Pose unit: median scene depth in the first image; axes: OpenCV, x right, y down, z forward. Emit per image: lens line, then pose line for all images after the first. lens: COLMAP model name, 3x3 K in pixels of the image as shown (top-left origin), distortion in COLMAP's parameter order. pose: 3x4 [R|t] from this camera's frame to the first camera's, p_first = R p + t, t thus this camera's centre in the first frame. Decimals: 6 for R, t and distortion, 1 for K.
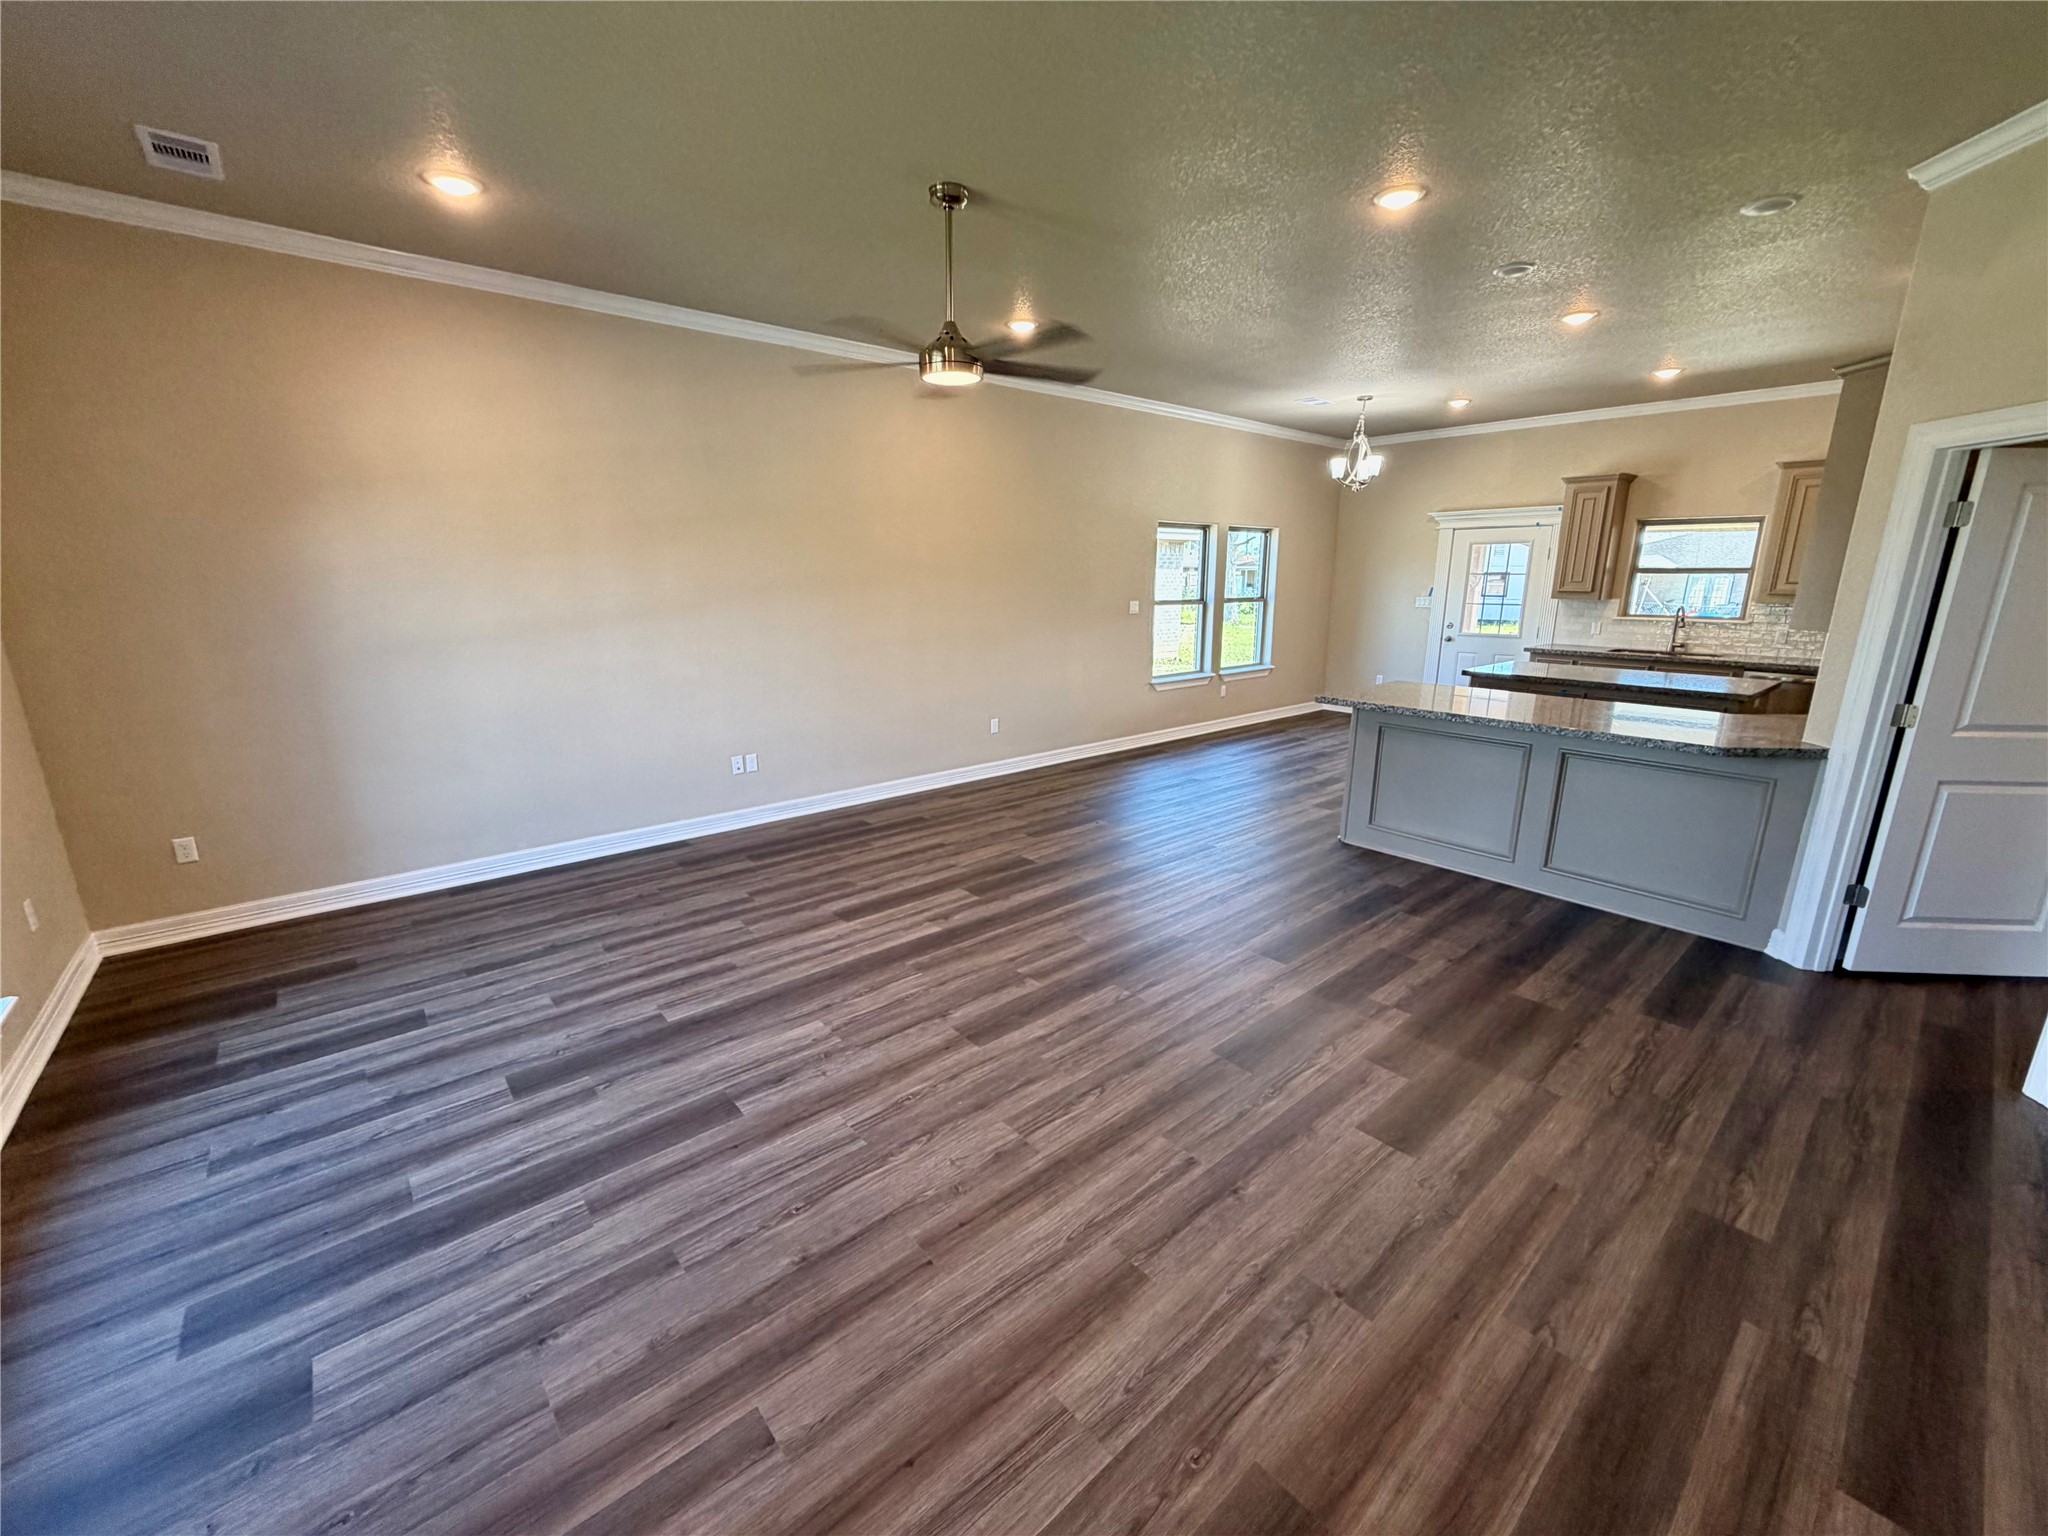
lens RADIAL K [[813.9, 0, 1017.9], [0, 813.9, 767.9], [0, 0, 1]] dist [-0.001434, 0.000236]
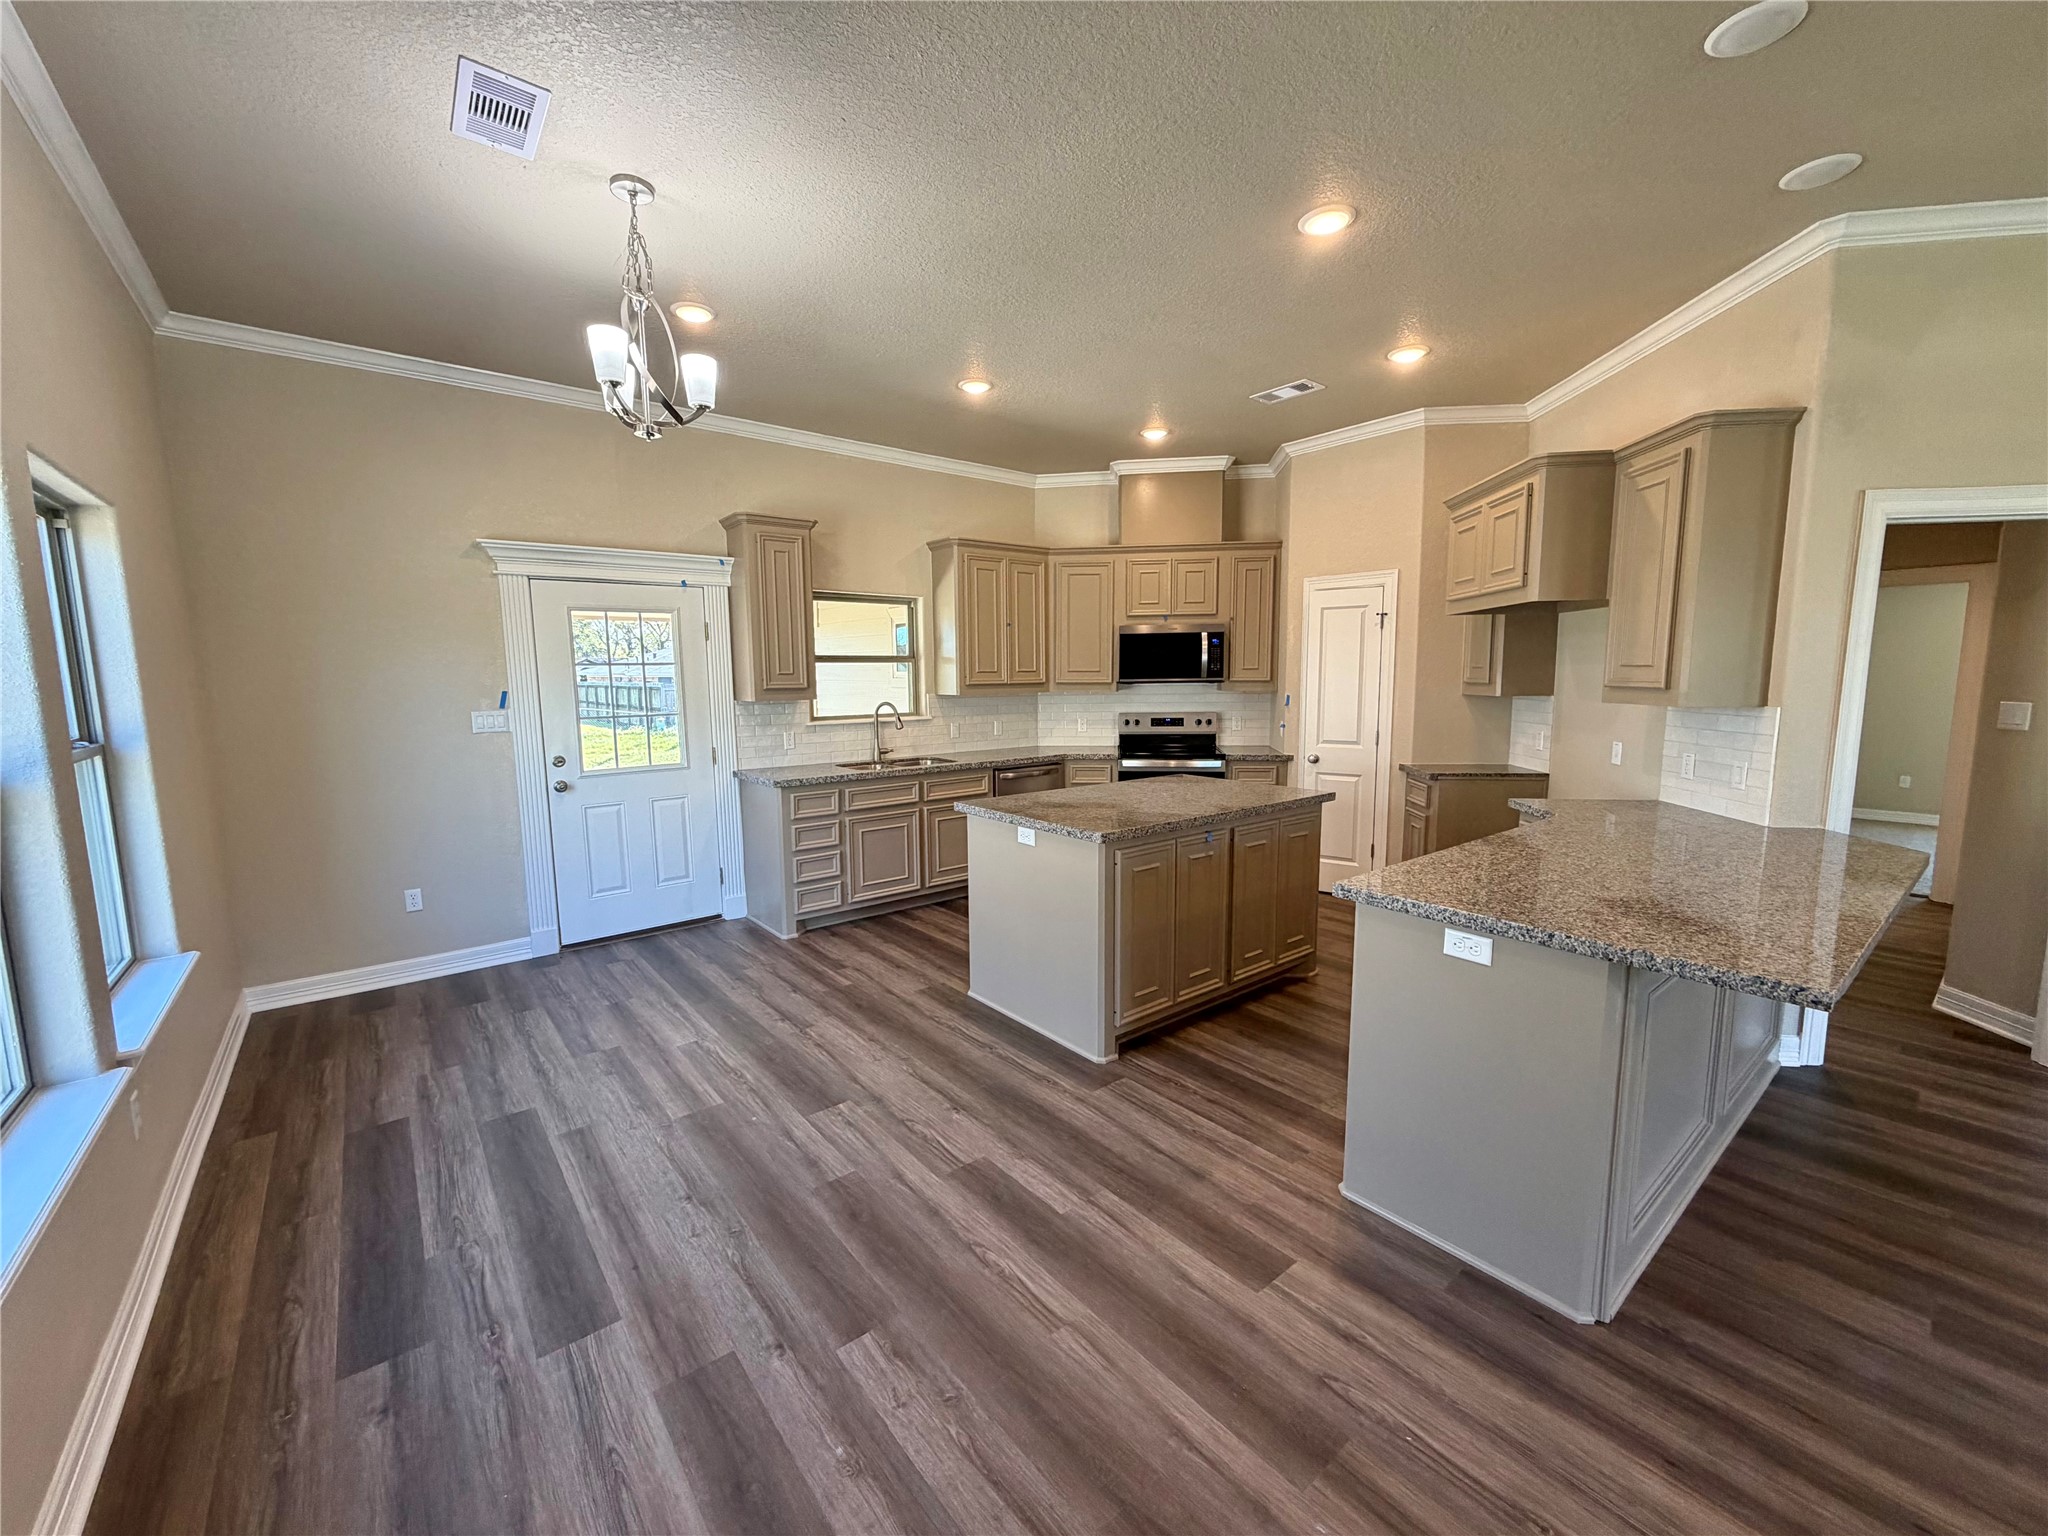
lens RADIAL K [[813.9, 0, 1017.9], [0, 813.9, 767.8], [0, 0, 1]] dist [-0.001434, 0.000236]
pose [[0.027937, -0.117049, 0.992733, 0.056388], [0.243239, 0.964066, 0.106824, -0.343266], [-0.969564, 0.238487, 0.055404, 1.521021]]
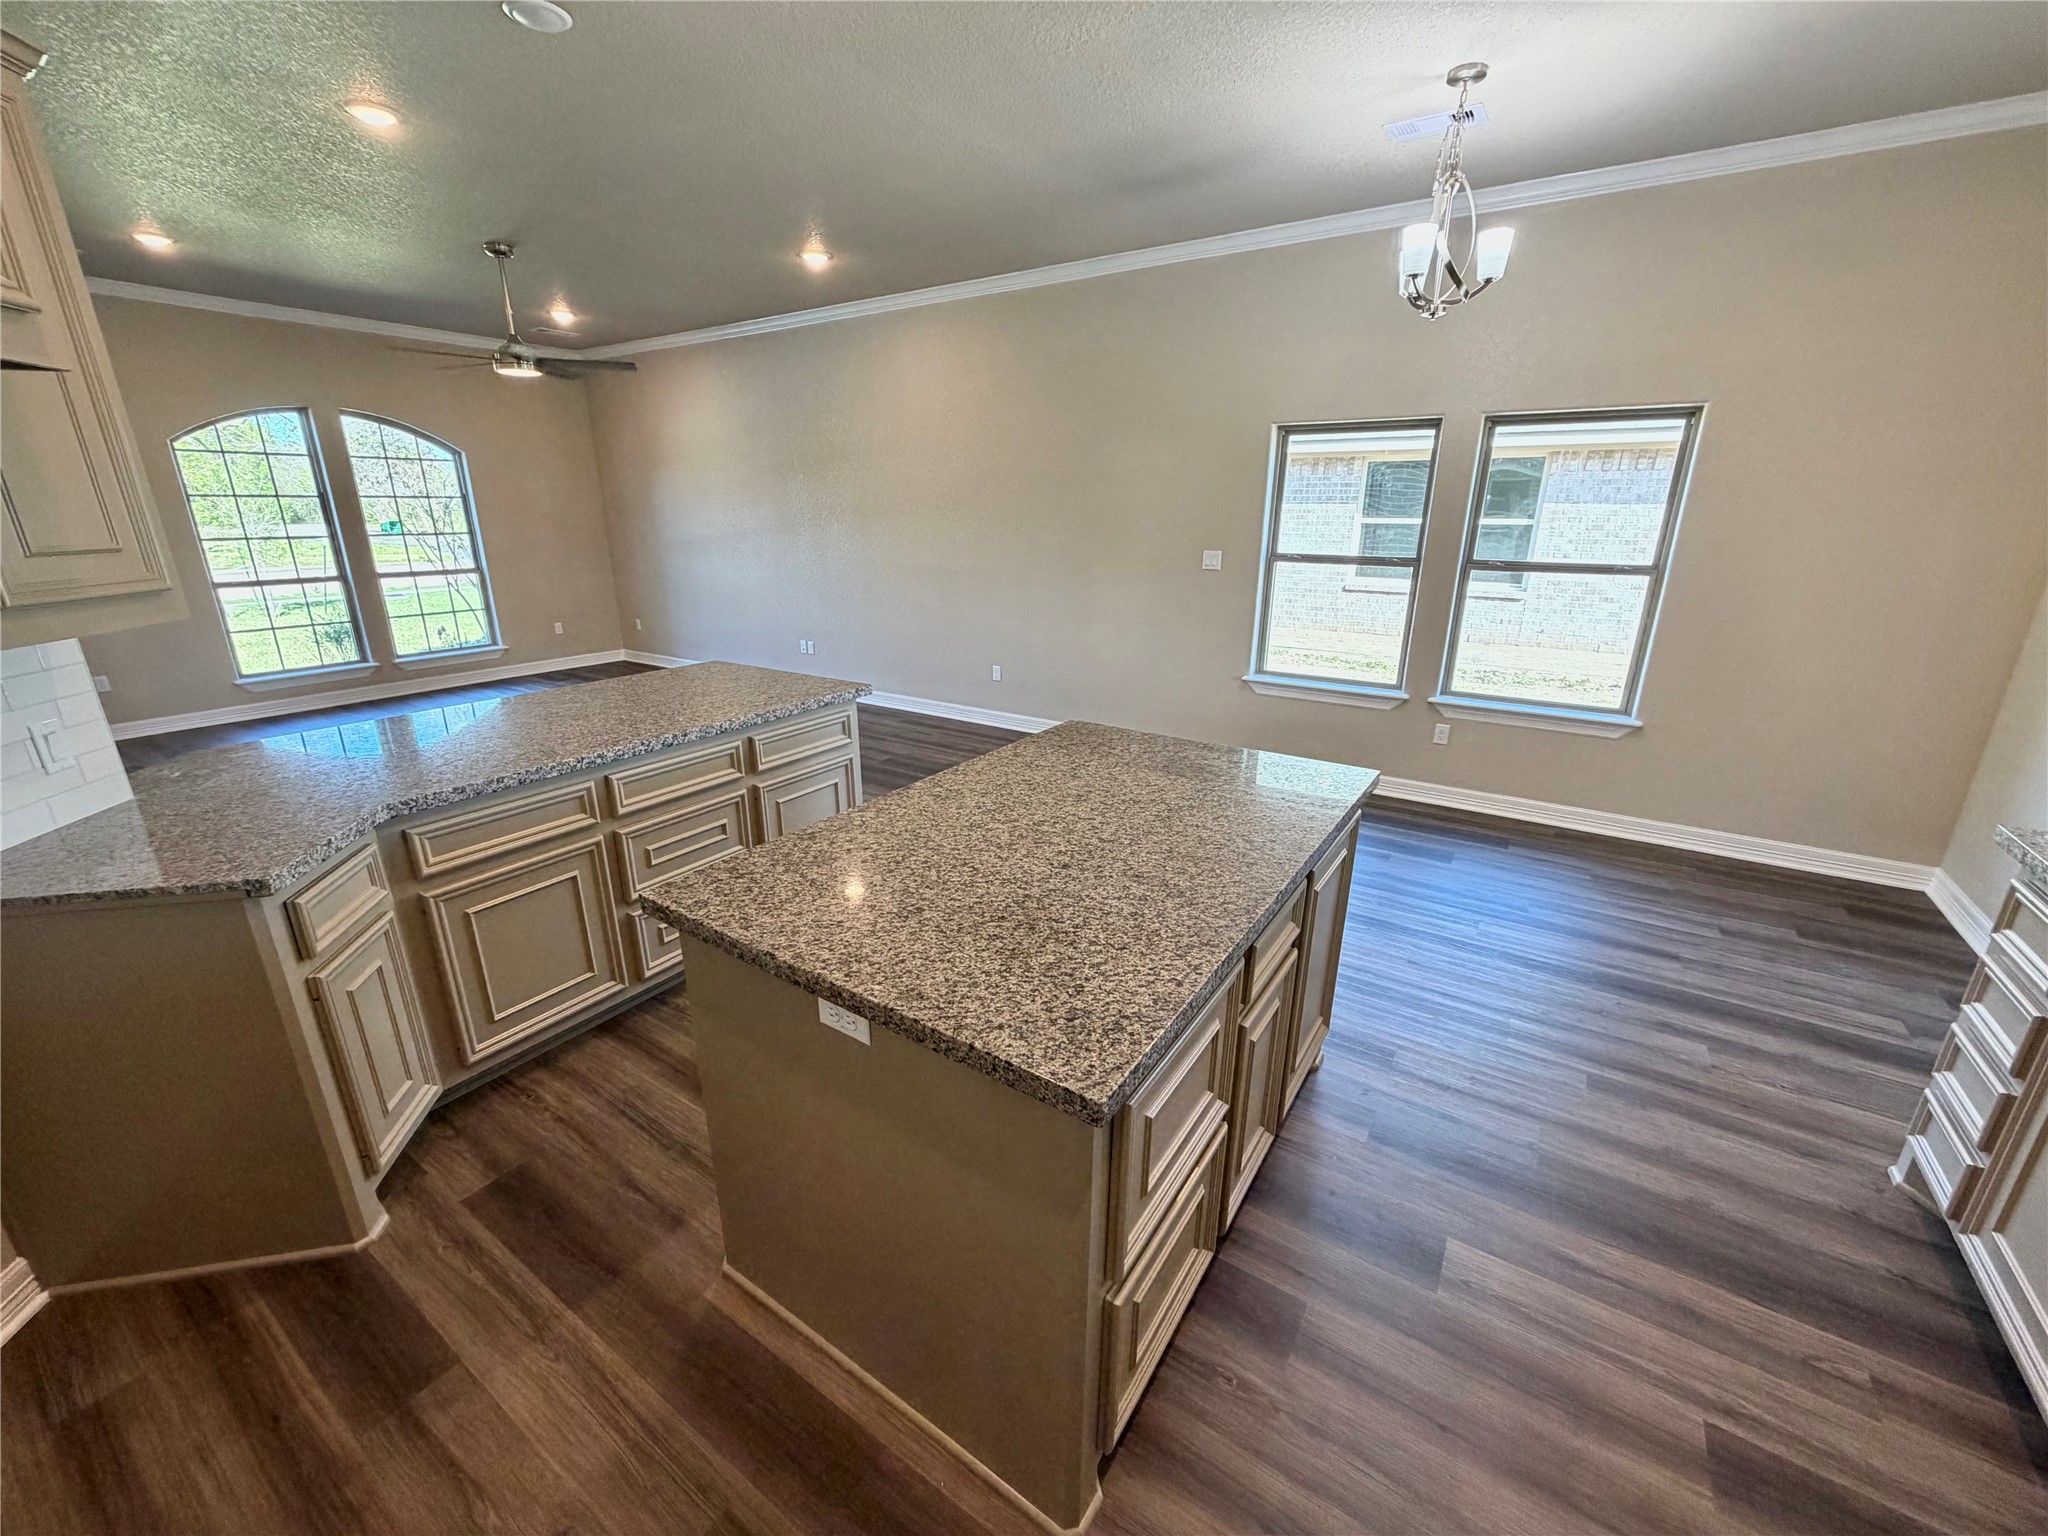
lens RADIAL K [[813.9, 0, 1019.0], [0, 813.9, 769.8], [0, 0, 1]] dist [-0.001434, 0.000236]
pose [[0.275422, 0.297930, -0.913991, 1.469572], [-0.229023, 0.943724, 0.238608, -0.297680], [0.933644, 0.143607, 0.328156, 1.231283]]
